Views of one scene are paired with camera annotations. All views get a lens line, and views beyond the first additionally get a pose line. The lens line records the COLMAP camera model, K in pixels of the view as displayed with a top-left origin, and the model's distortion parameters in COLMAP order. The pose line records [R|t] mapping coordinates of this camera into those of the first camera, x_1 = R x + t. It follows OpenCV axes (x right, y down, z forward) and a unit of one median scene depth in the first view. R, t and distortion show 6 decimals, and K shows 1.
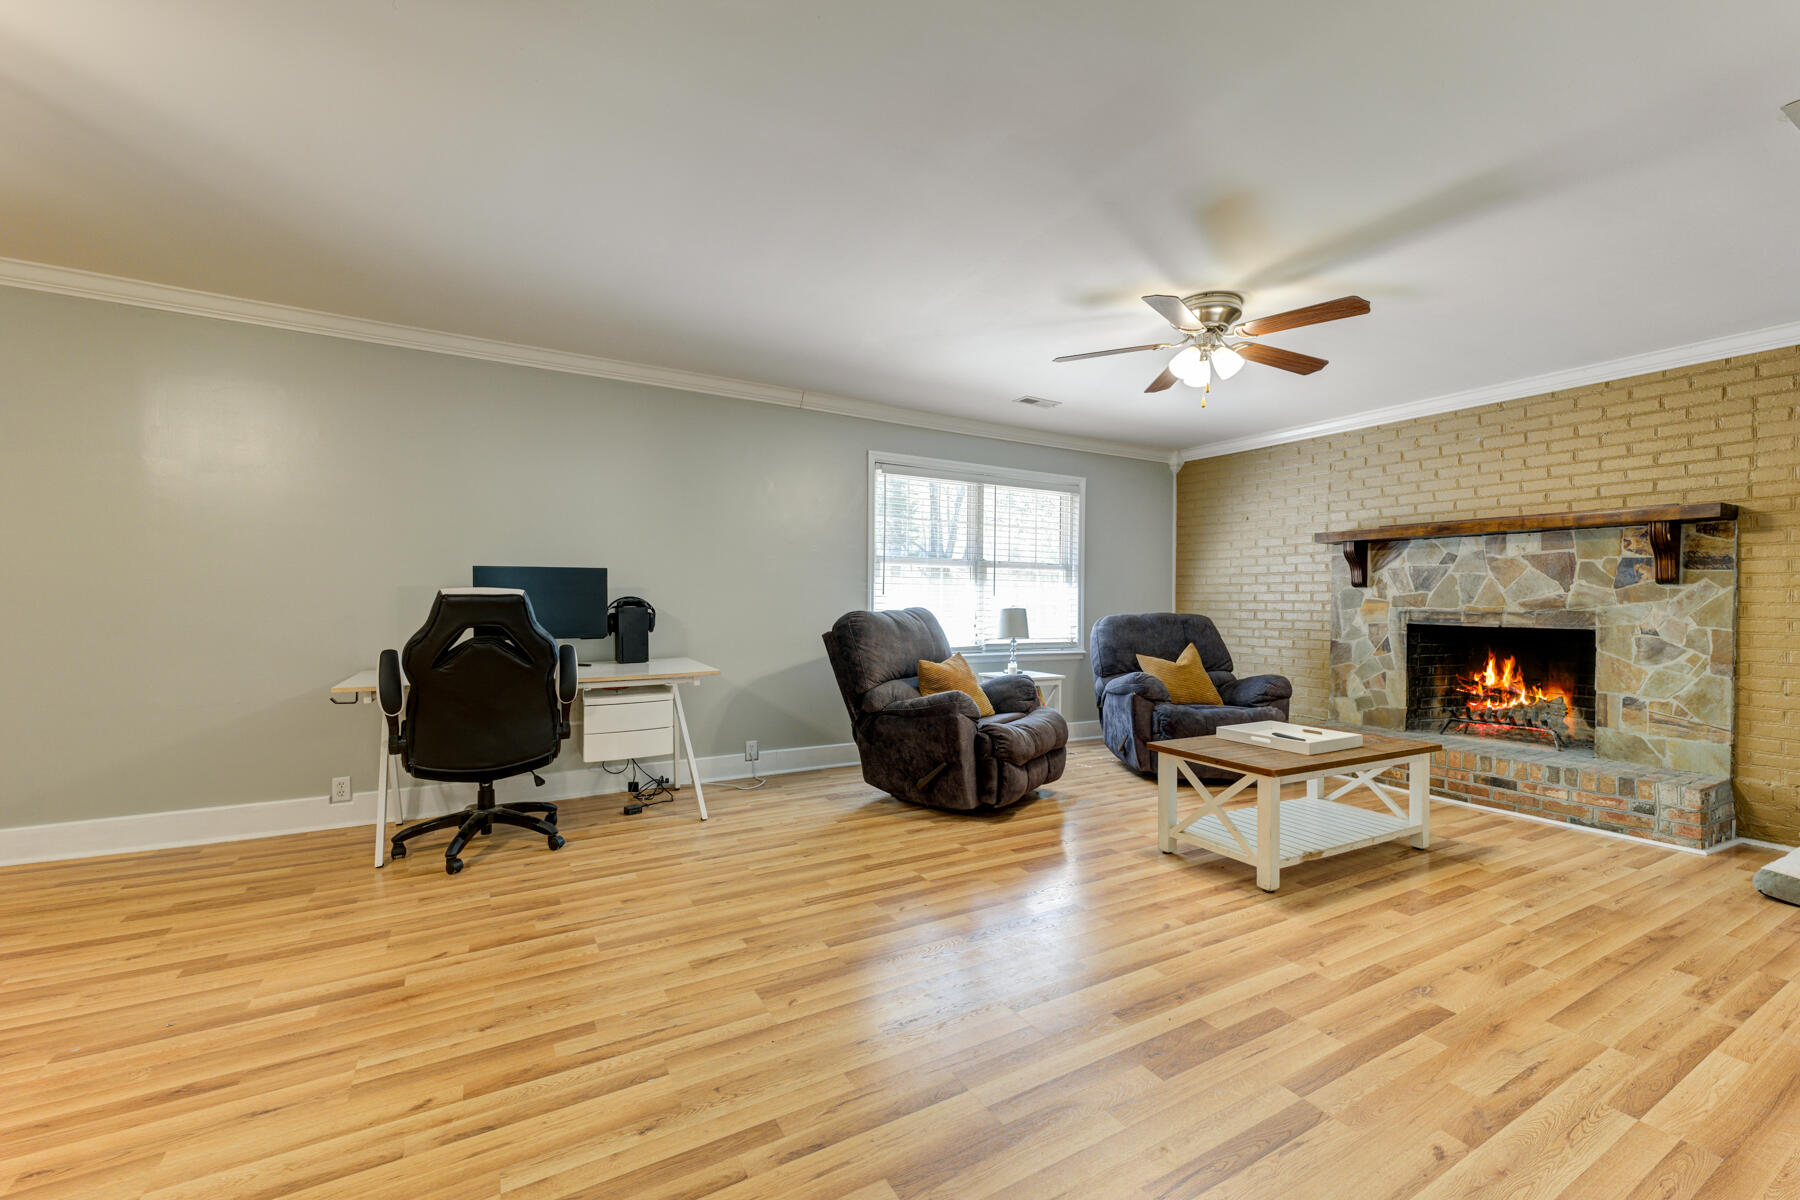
lens RADIAL K [[725.9, 0, 897.6], [0, 725.9, 605.9], [0, 0, 1]] dist [0.019017, -0.006815]
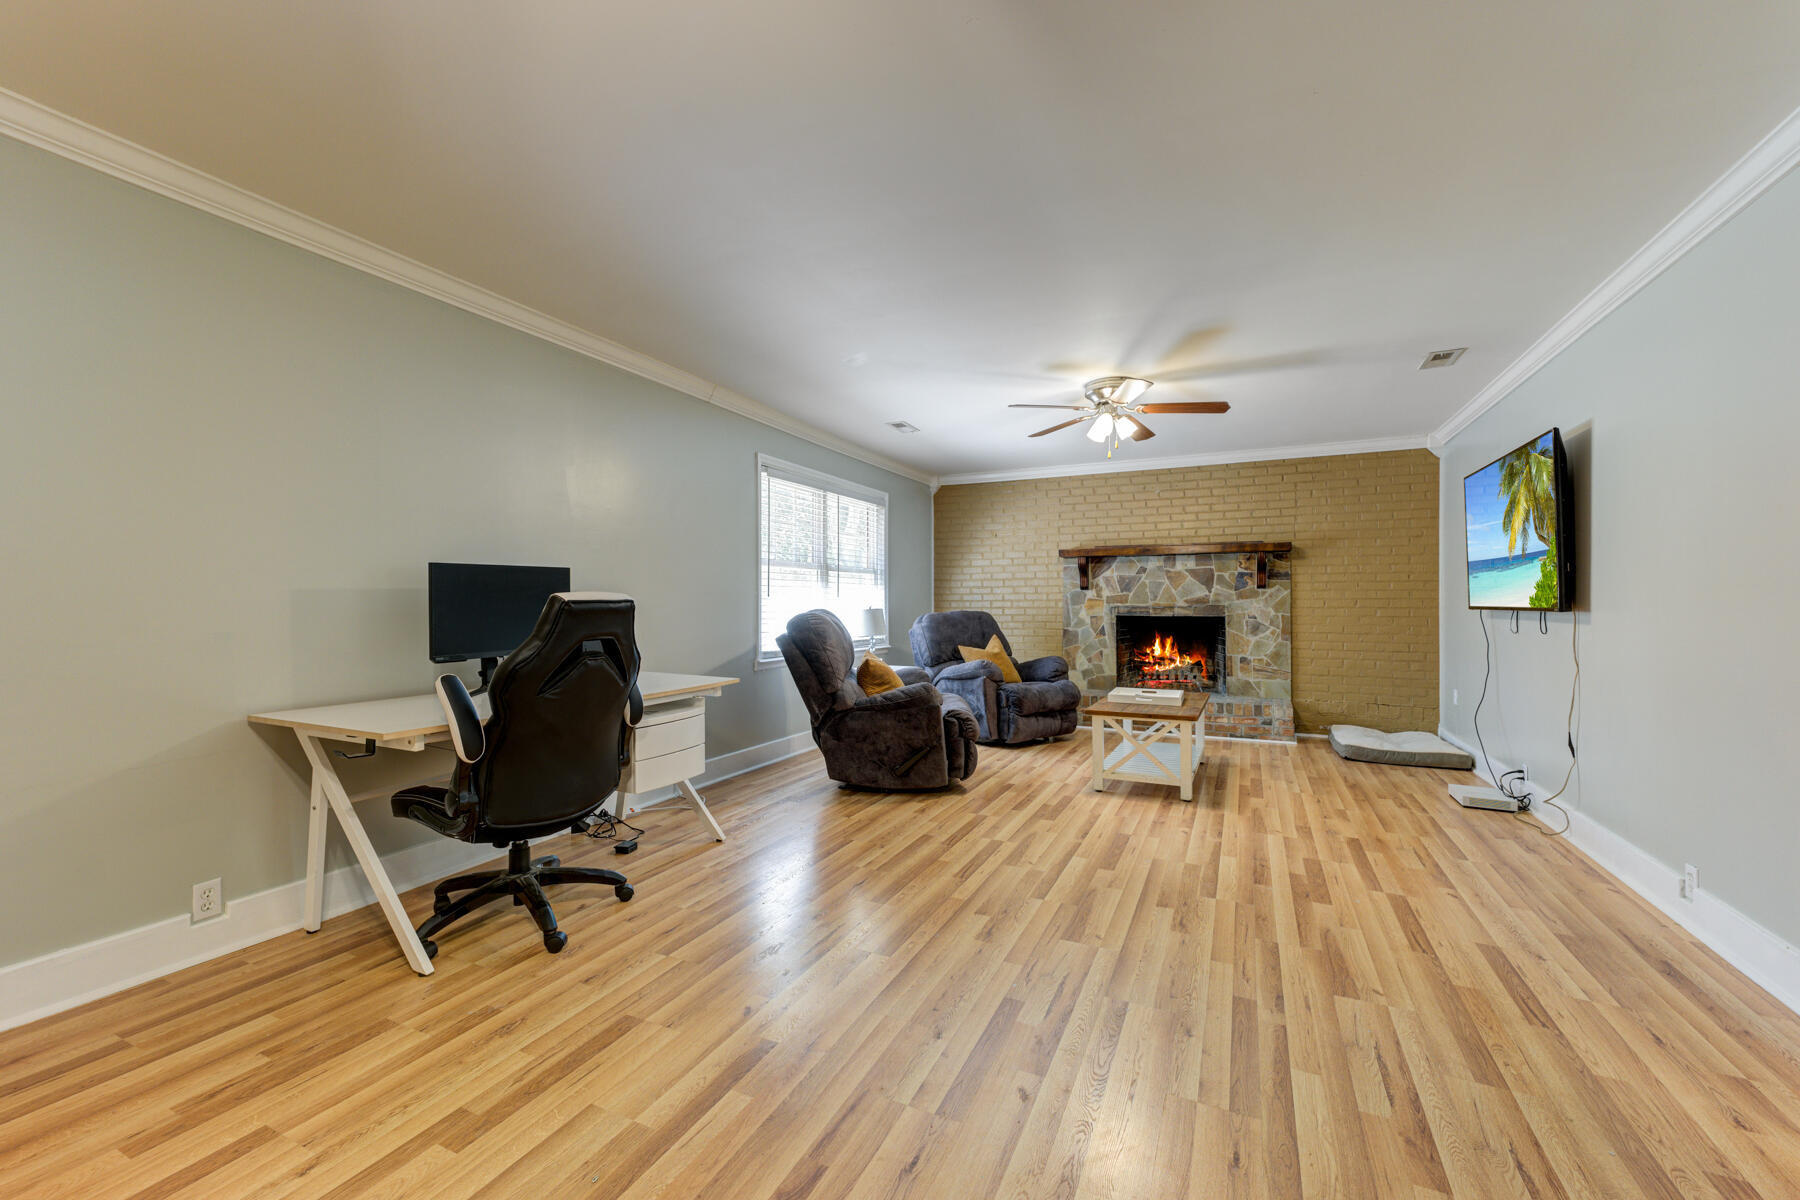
lens RADIAL K [[720.3, 0, 897.2], [0, 720.3, 596.4], [0, 0, 1]] dist [0.019043, -0.006263]
pose [[0.825101, -0.005628, 0.564957, -0.539009], [0.012667, 0.999883, -0.008538, -0.007181], [-0.564843, 0.014201, 0.825076, 0.094809]]
